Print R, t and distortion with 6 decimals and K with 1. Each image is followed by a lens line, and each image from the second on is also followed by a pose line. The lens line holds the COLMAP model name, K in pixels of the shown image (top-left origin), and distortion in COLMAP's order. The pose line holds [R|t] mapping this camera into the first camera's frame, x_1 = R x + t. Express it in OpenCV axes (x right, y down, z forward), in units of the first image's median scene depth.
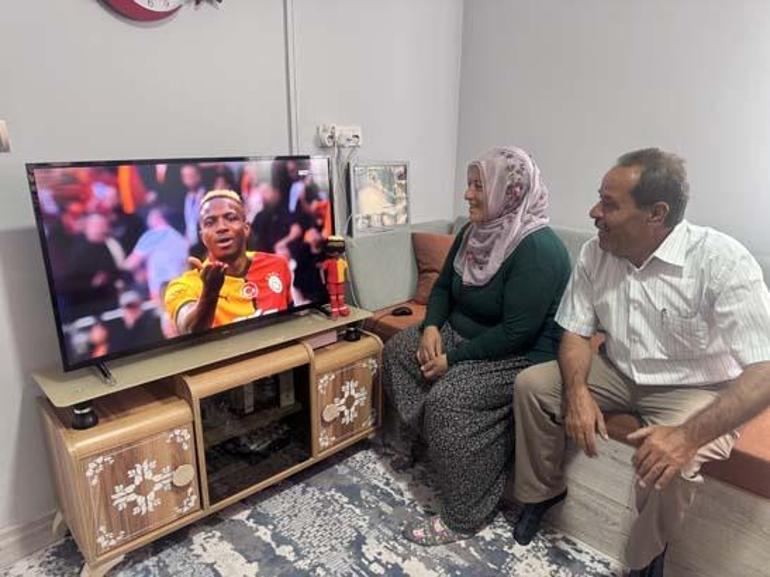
lens RADIAL K [[532.6, 0, 384.0], [0, 532.6, 276.7], [0, 0, 1]] dist [0.091191, -0.161684]
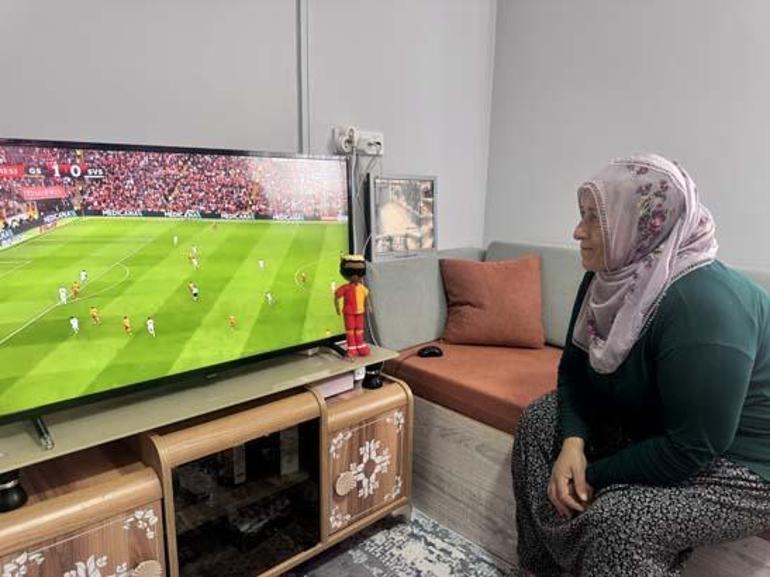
lens RADIAL K [[532.6, 0, 384.0], [0, 532.6, 276.7], [0, 0, 1]] dist [0.091191, -0.161684]
pose [[0.999945, 0.009157, -0.005182, -0.041424], [-0.009538, 0.996819, -0.079121, 0.018311], [0.004441, 0.079166, 0.996852, 0.199614]]
